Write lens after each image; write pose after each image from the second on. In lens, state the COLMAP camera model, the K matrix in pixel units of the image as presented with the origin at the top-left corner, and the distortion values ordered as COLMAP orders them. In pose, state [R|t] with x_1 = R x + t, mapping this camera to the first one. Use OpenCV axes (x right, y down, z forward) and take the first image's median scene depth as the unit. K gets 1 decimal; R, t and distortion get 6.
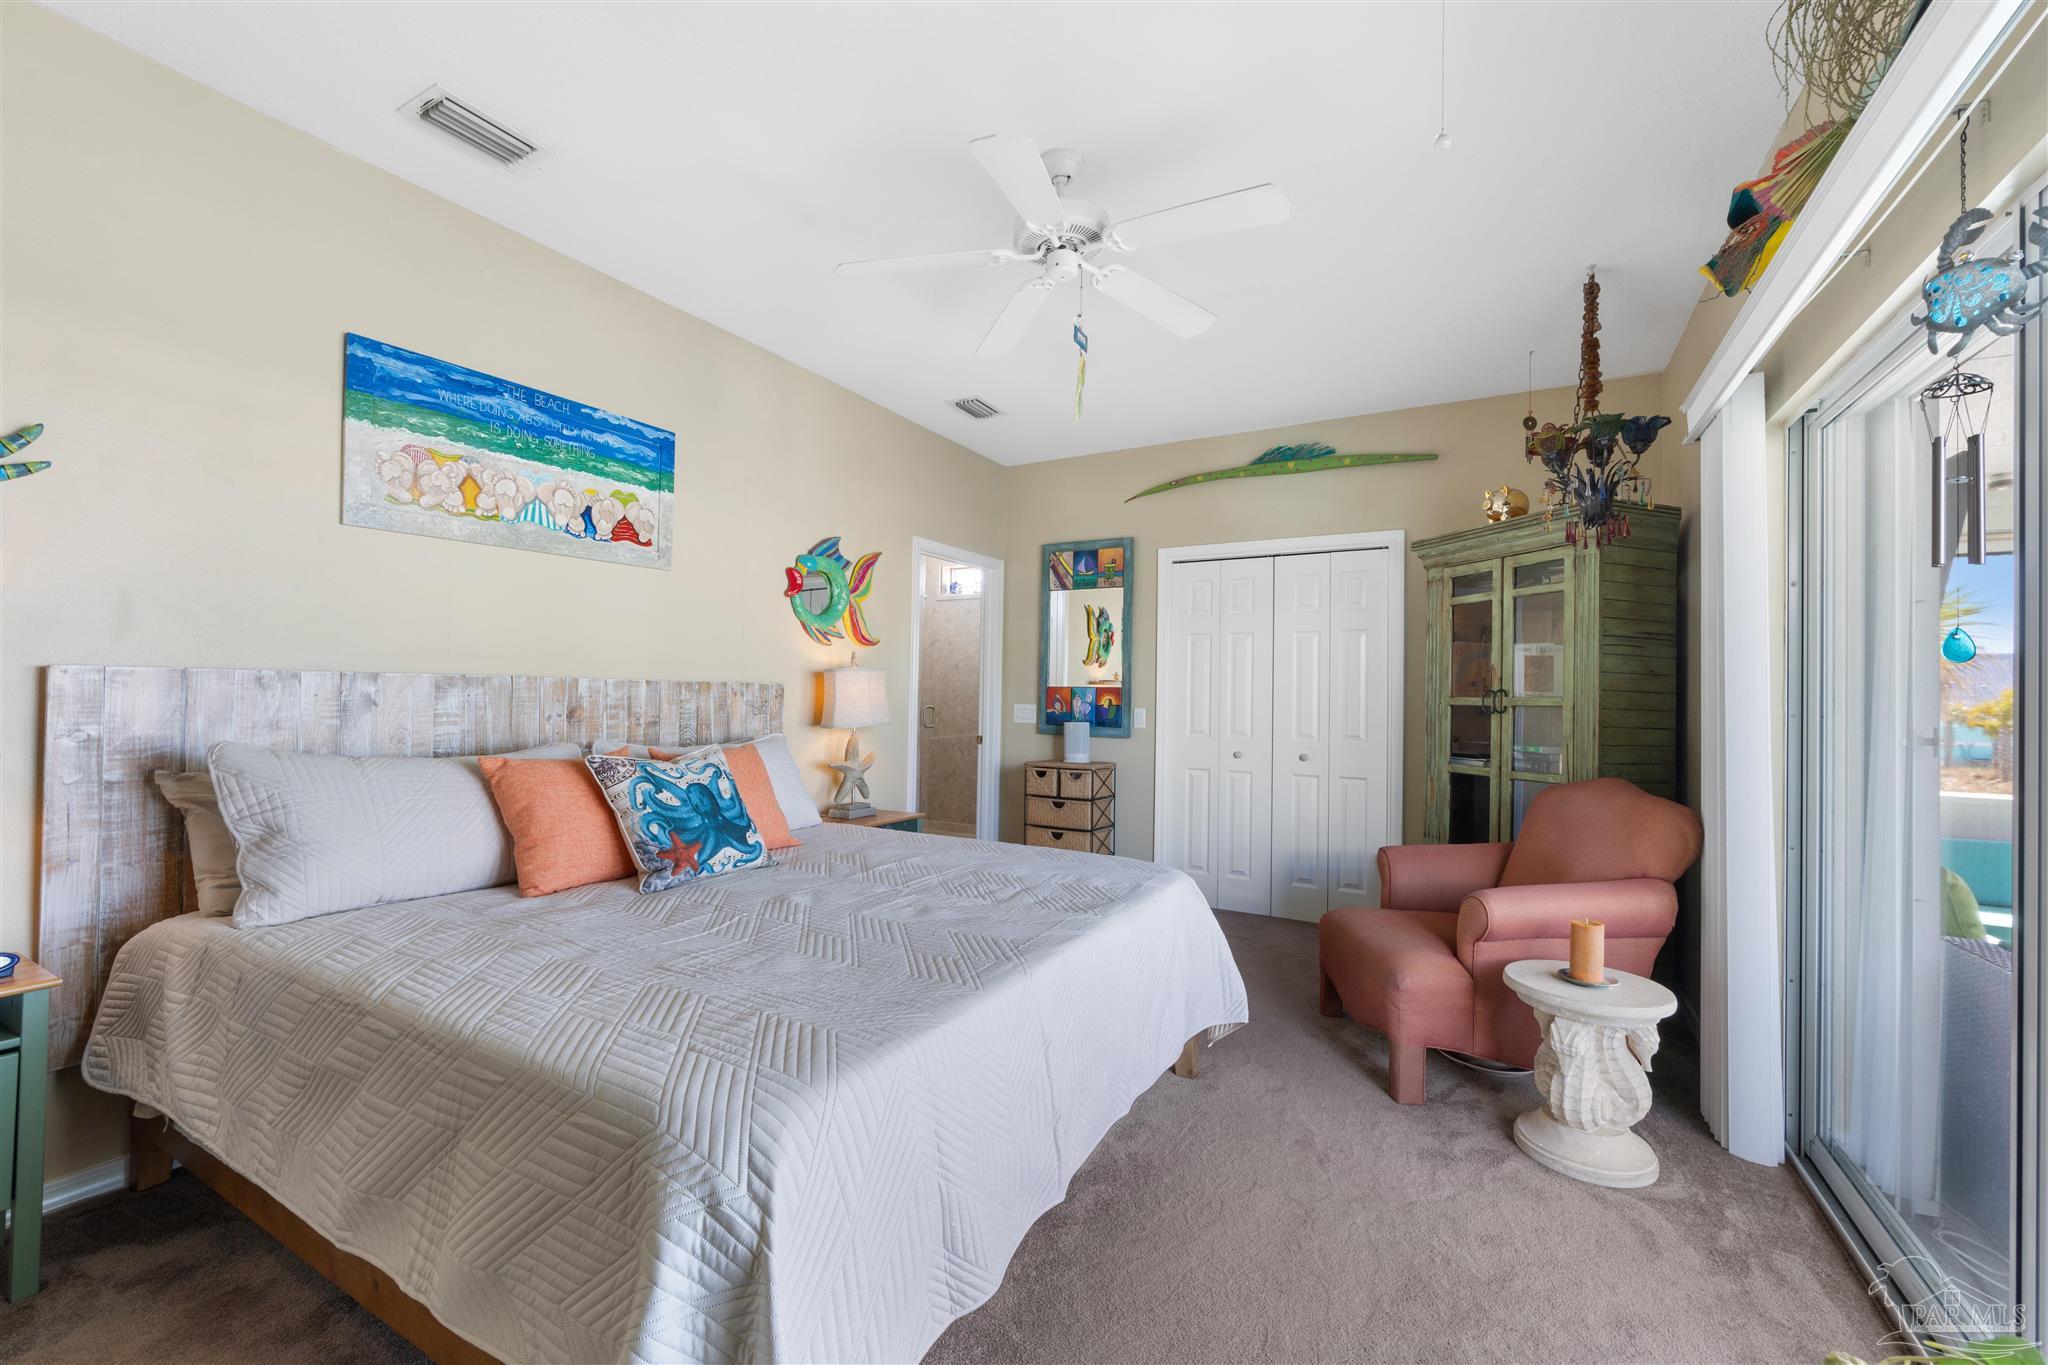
lens RADIAL K [[824.2, 0, 1034.8], [0, 824.2, 682.8], [0, 0, 1]] dist [0.001084, -0.000087]
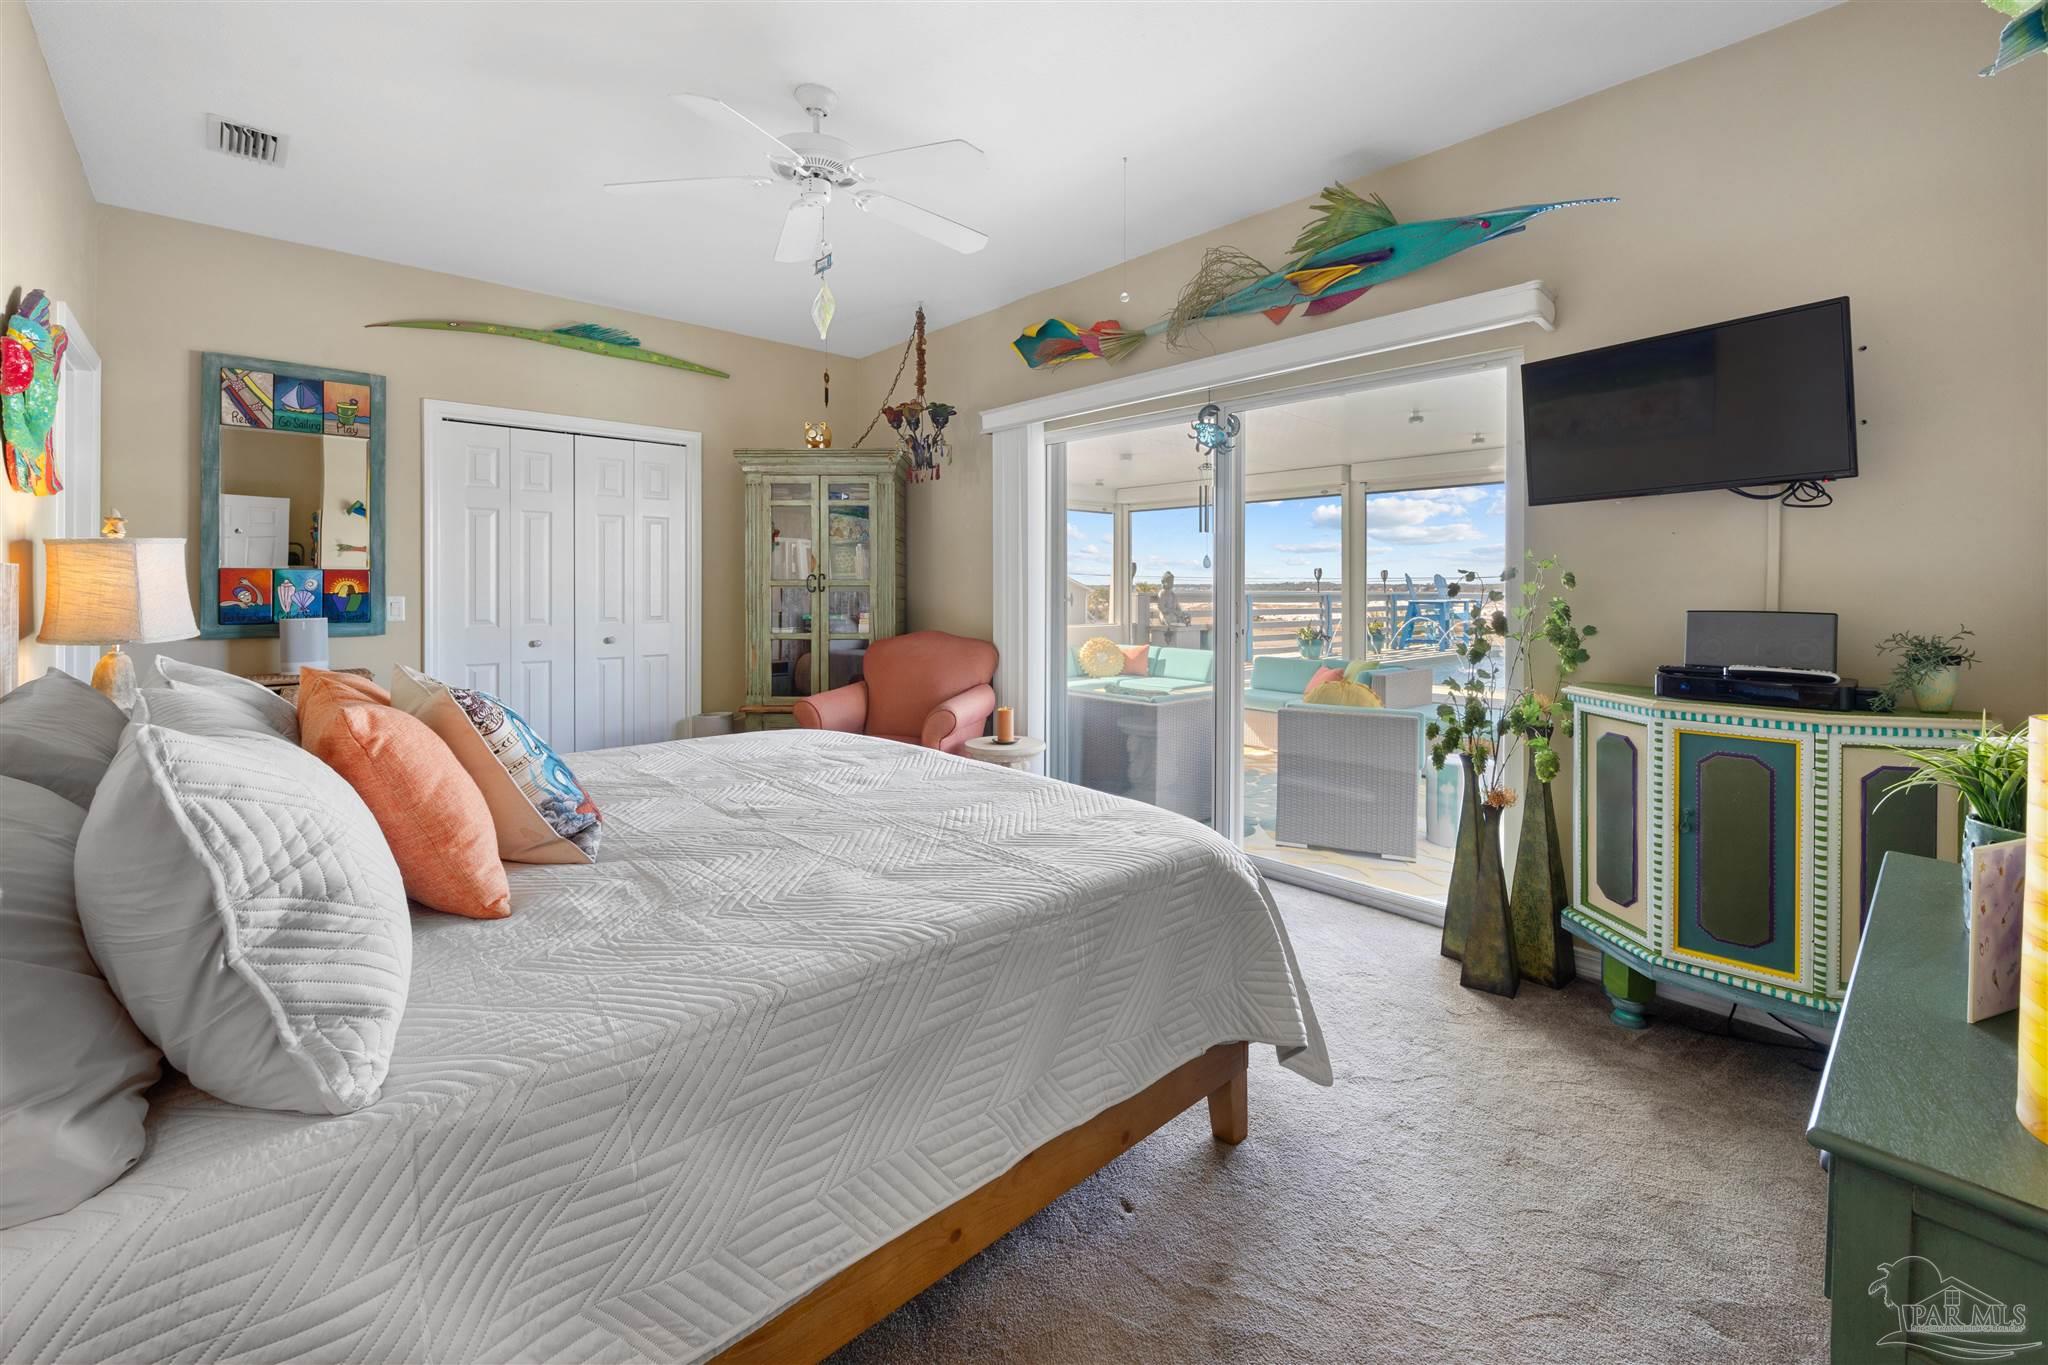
lens RADIAL K [[848.0, 0, 1030.2], [0, 848.0, 591.7], [0, 0, 1]] dist [-0.022372, 0.000039]
pose [[0.304068, -0.020731, 0.952425, -0.499223], [-0.013379, 0.999572, 0.026028, -0.002678], [-0.952556, -0.020657, 0.303660, 0.197239]]
